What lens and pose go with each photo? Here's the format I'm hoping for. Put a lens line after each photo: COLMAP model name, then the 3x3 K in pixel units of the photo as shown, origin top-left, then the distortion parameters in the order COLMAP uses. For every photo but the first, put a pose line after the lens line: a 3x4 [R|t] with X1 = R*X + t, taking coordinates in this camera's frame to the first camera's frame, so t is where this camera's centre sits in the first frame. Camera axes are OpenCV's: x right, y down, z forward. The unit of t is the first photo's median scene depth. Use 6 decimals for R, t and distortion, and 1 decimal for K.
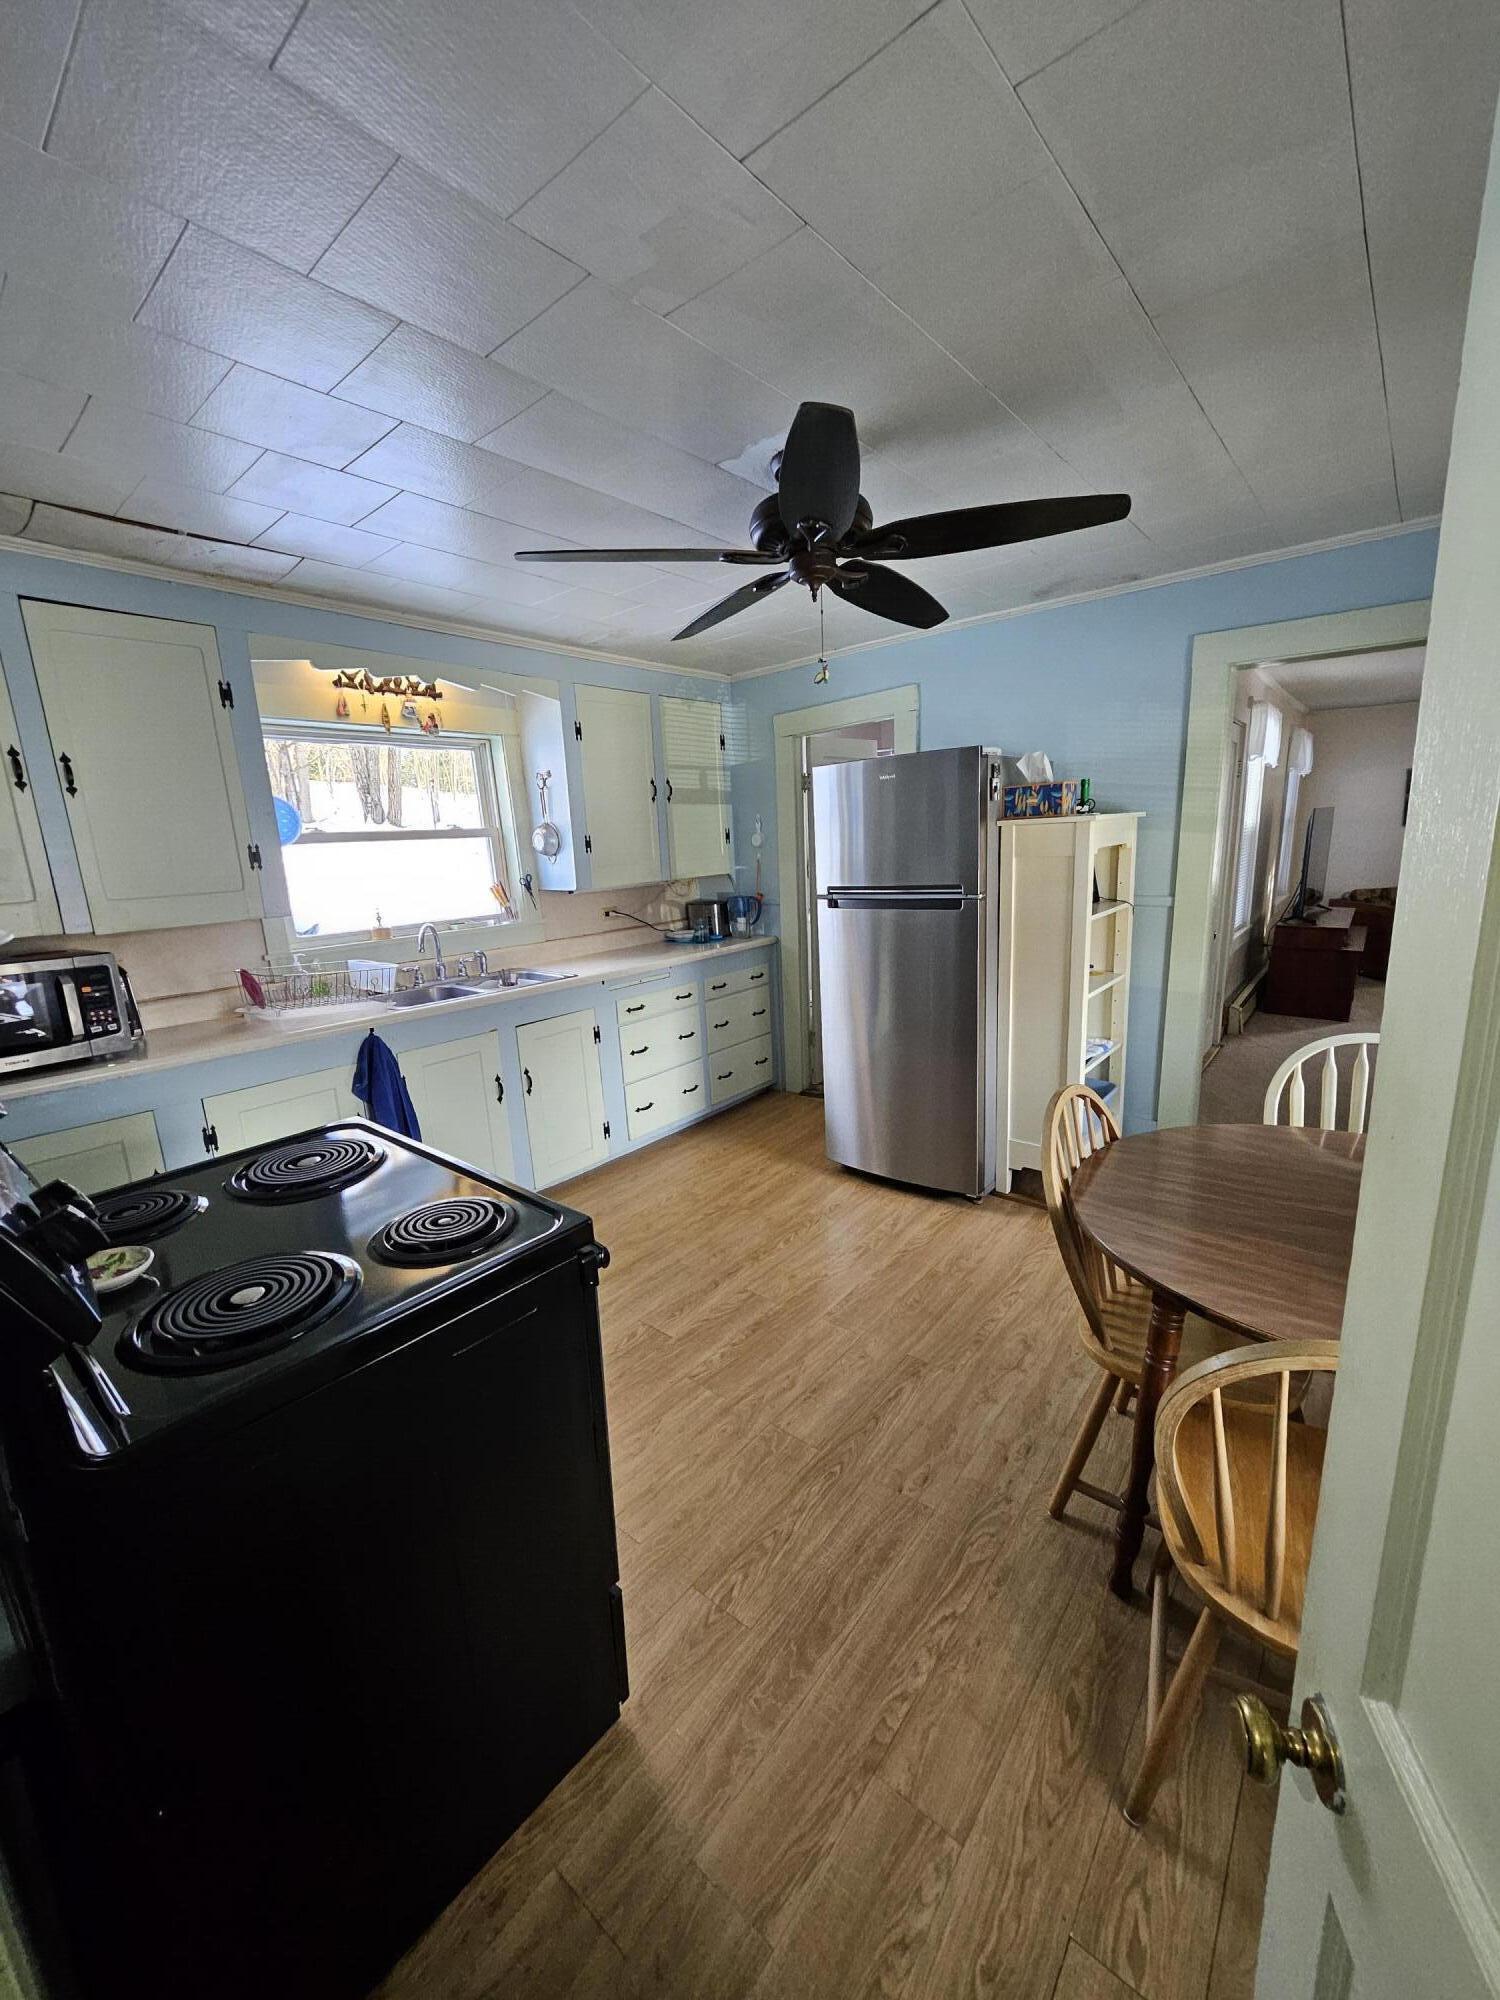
lens RADIAL K [[788.1, 0, 749.8], [0, 788.1, 1005.8], [0, 0, 1]] dist [-0.000588, -0.000336]
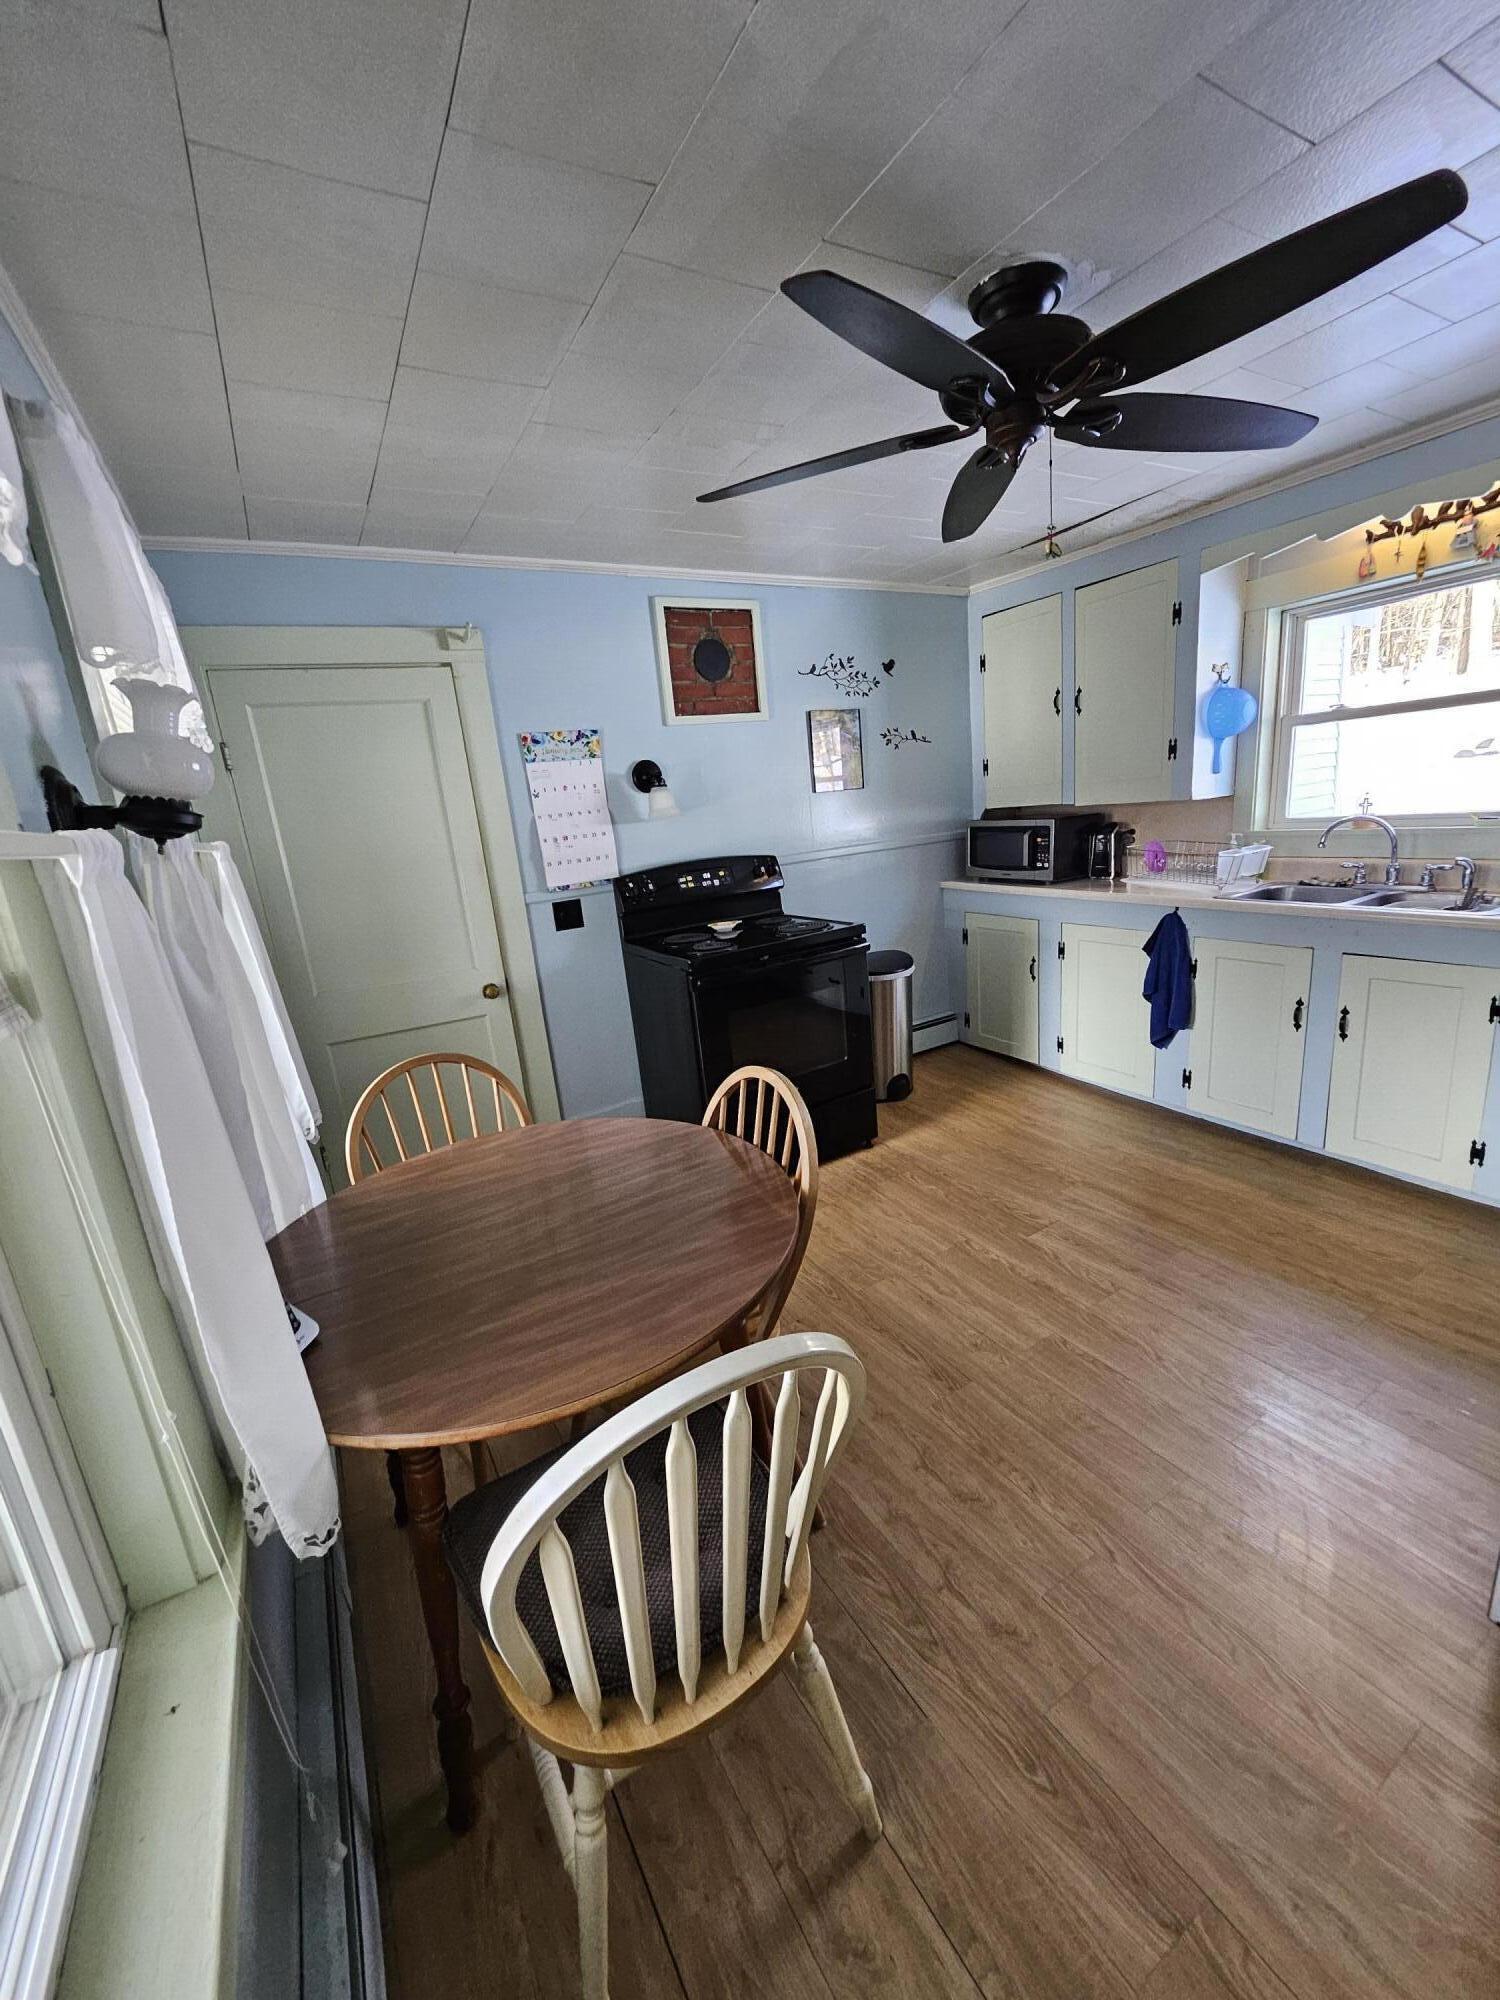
lens RADIAL K [[788.1, 0, 755.2], [0, 788.1, 1000.8], [0, 0, 1]] dist [-0.000588, -0.000336]
pose [[-0.331140, 0.306005, -0.892585, 0.775978], [-0.090049, 0.931388, 0.352715, -0.192638], [0.939275, 0.197174, -0.280864, 0.787834]]
